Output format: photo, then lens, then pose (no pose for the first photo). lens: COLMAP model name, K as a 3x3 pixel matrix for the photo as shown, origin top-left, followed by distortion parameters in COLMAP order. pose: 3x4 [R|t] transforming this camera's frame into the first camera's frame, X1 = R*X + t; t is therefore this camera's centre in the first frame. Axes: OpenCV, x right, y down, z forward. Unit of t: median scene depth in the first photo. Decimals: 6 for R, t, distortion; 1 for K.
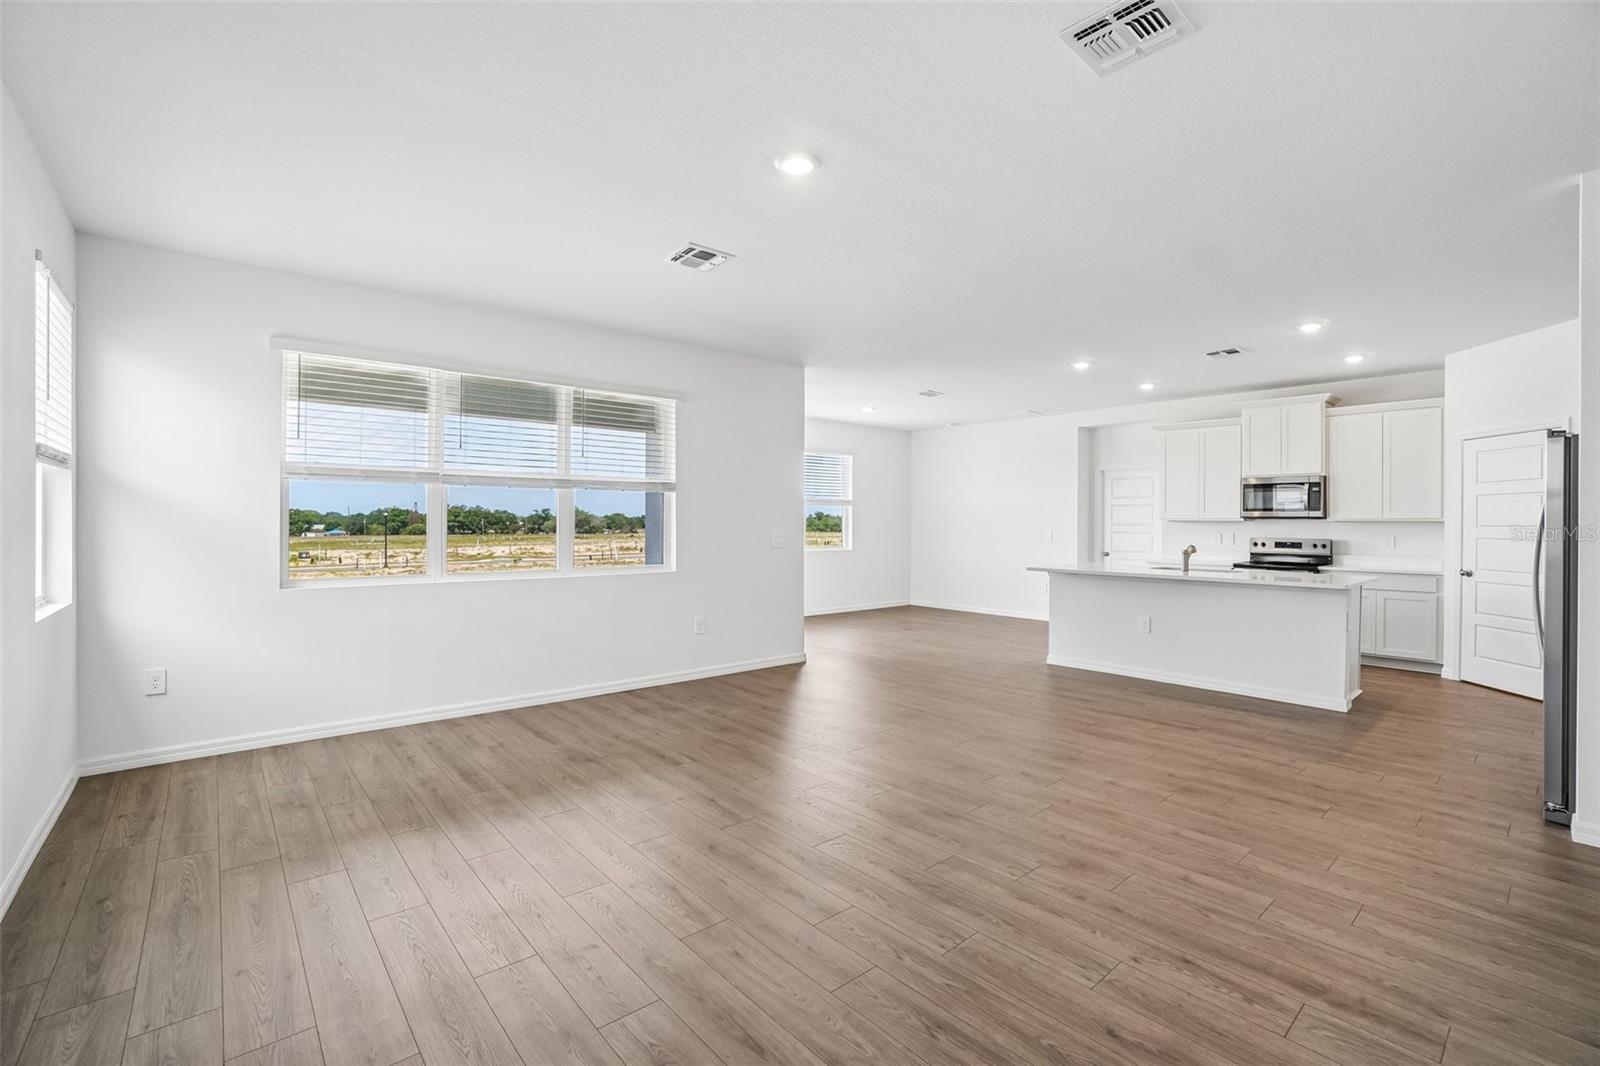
lens RADIAL K [[699.3, 0, 792.4], [0, 699.3, 534.4], [0, 0, 1]] dist [-0.059729, 0.018160]
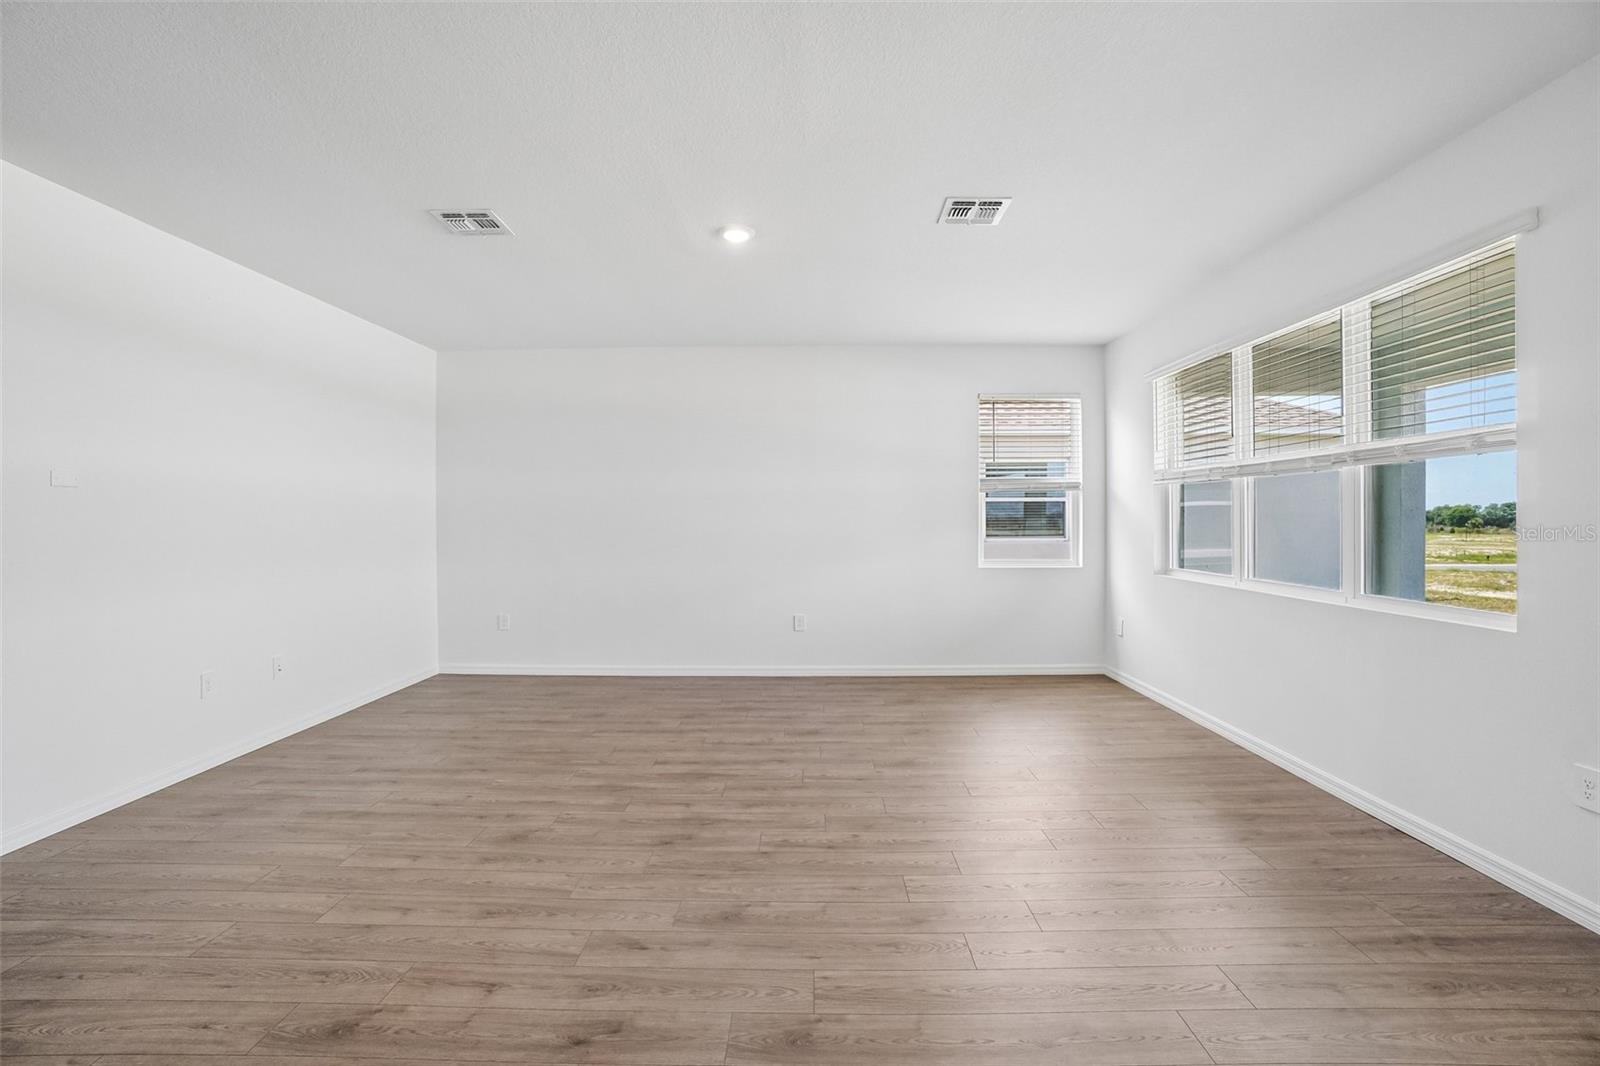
lens RADIAL K [[709.0, 0, 810.2], [0, 709.0, 532.1], [0, 0, 1]] dist [-0.058922, 0.018478]
pose [[-0.643648, 0.011865, -0.765230, 0.720314], [-0.012008, 0.999600, 0.025599, -0.024835], [0.765228, 0.025666, -0.643248, 1.545974]]
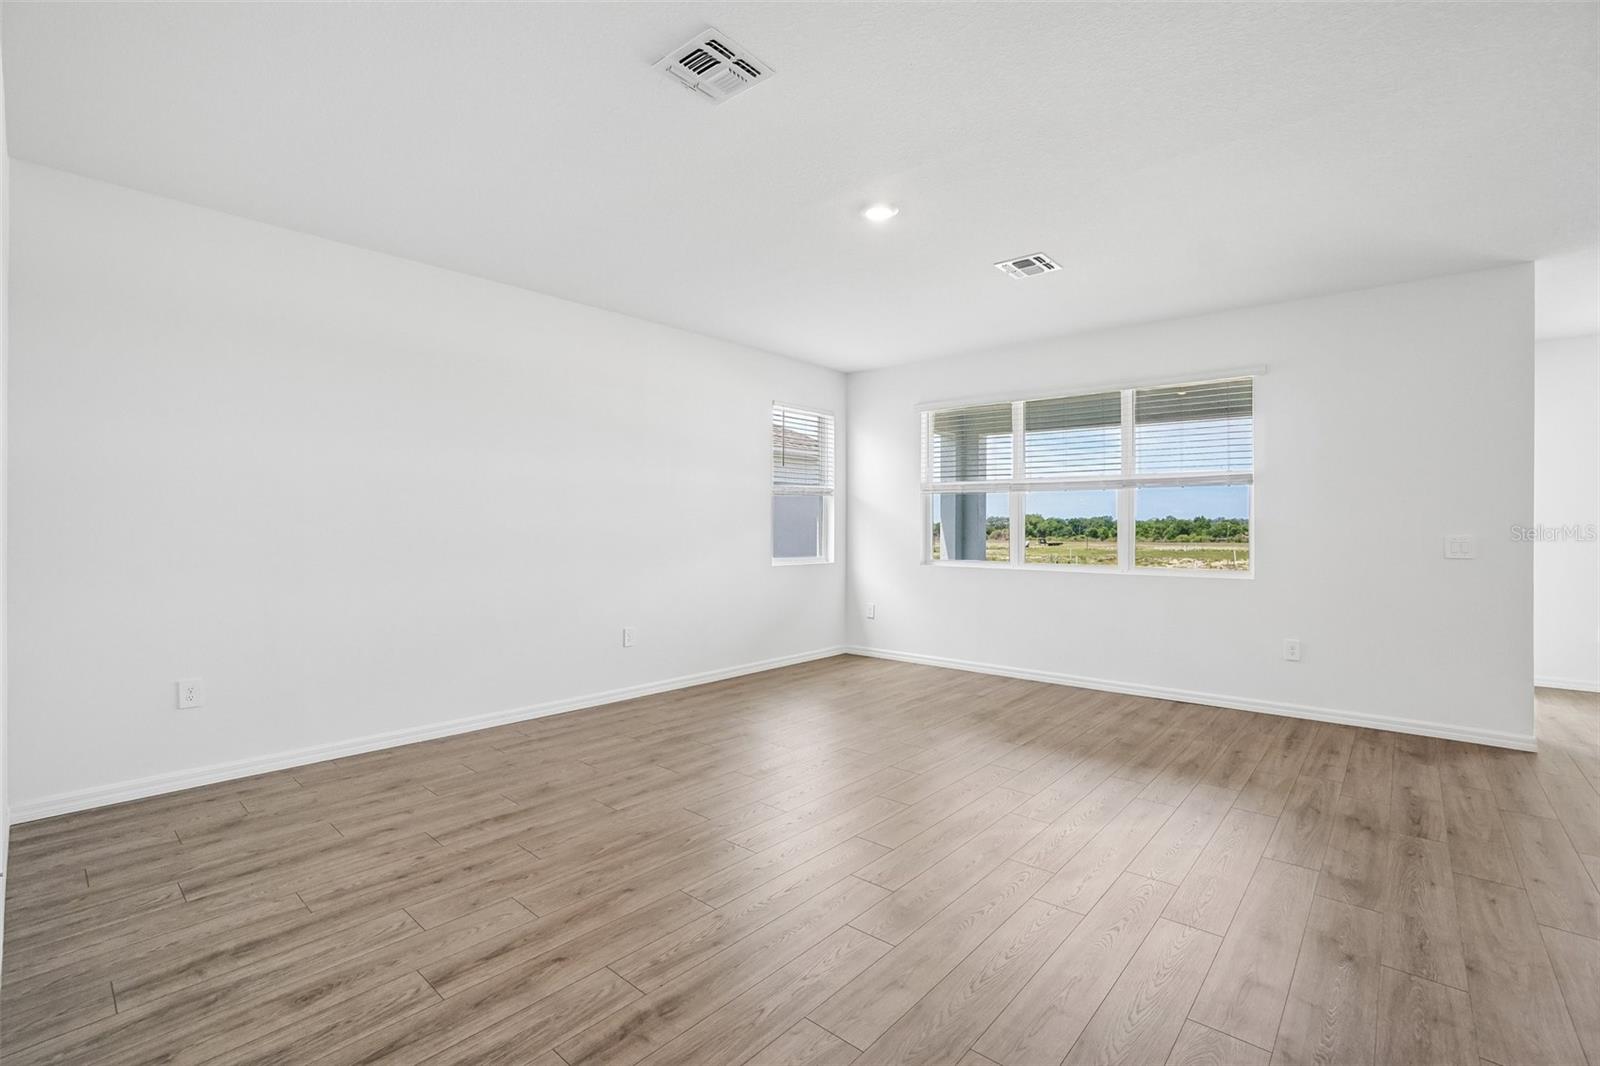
lens RADIAL K [[709.0, 0, 810.2], [0, 709.0, 532.1], [0, 0, 1]] dist [-0.058922, 0.018478]
pose [[0.167217, 0.002558, -0.985917, 0.940794], [-0.020292, 0.999794, -0.000848, 0.013591], [0.985711, 0.020148, 0.167234, 0.552678]]
